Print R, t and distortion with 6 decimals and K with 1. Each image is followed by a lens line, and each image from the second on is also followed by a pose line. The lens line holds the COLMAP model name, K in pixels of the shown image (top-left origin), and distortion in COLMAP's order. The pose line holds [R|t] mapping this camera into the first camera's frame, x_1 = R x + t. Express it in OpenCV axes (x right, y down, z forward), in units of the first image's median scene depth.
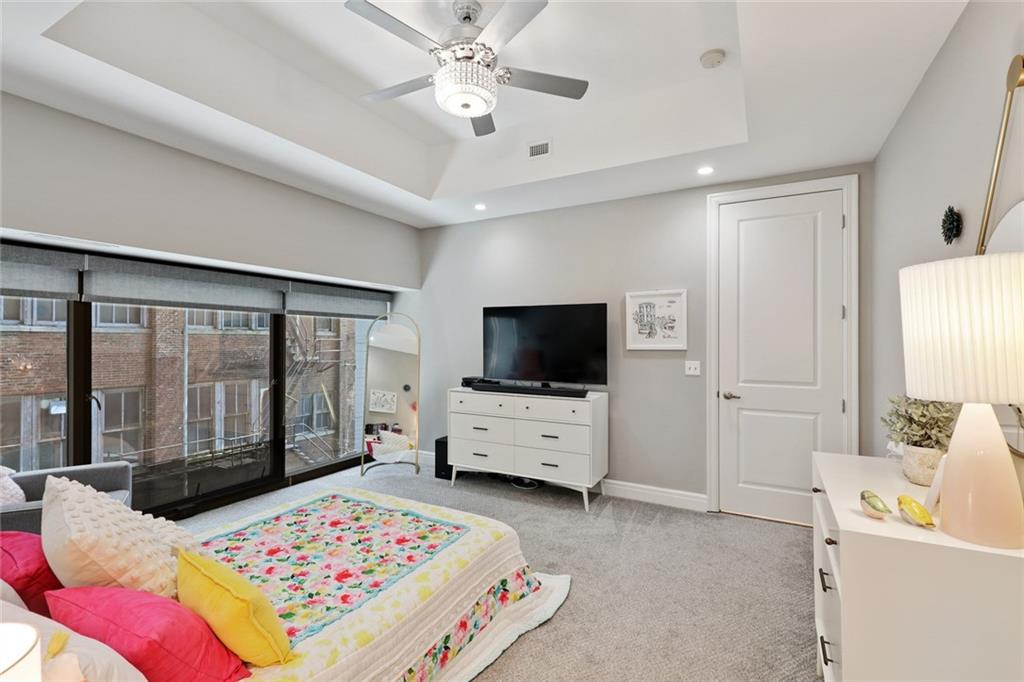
lens RADIAL K [[463.9, 0, 518.6], [0, 463.9, 334.0], [0, 0, 1]] dist [-0.004780, -0.000557]
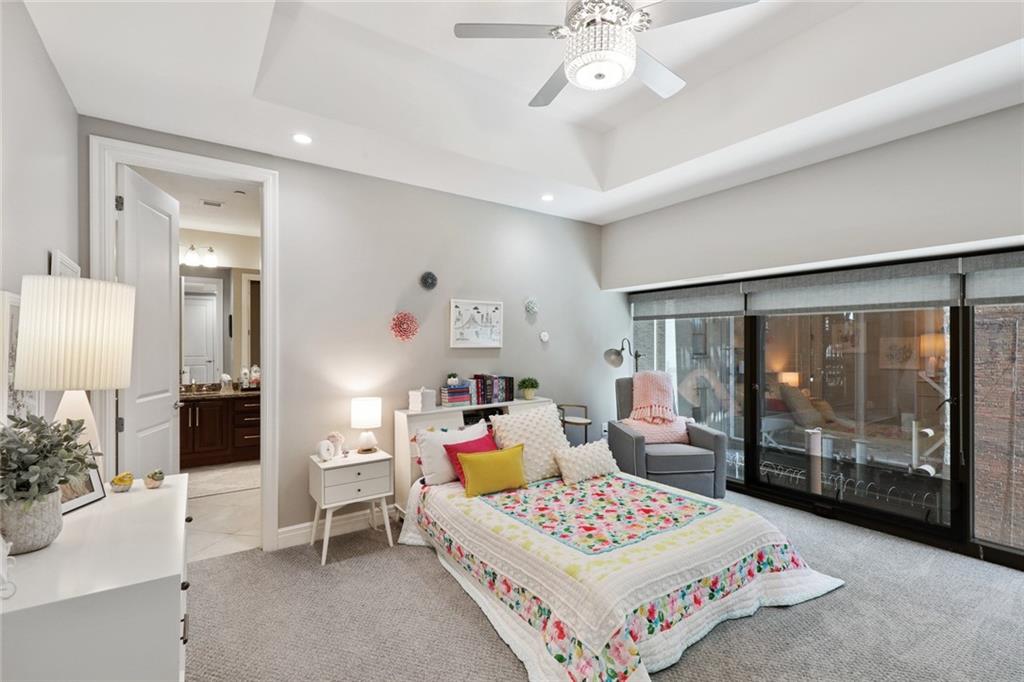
lens RADIAL K [[463.9, 0, 521.2], [0, 463.9, 346.1], [0, 0, 1]] dist [-0.004780, -0.000557]
pose [[-0.455389, -0.002582, -0.890289, 0.654289], [0.011113, 0.999901, -0.008584, 0.025063], [0.890223, -0.013803, -0.455316, 1.136666]]
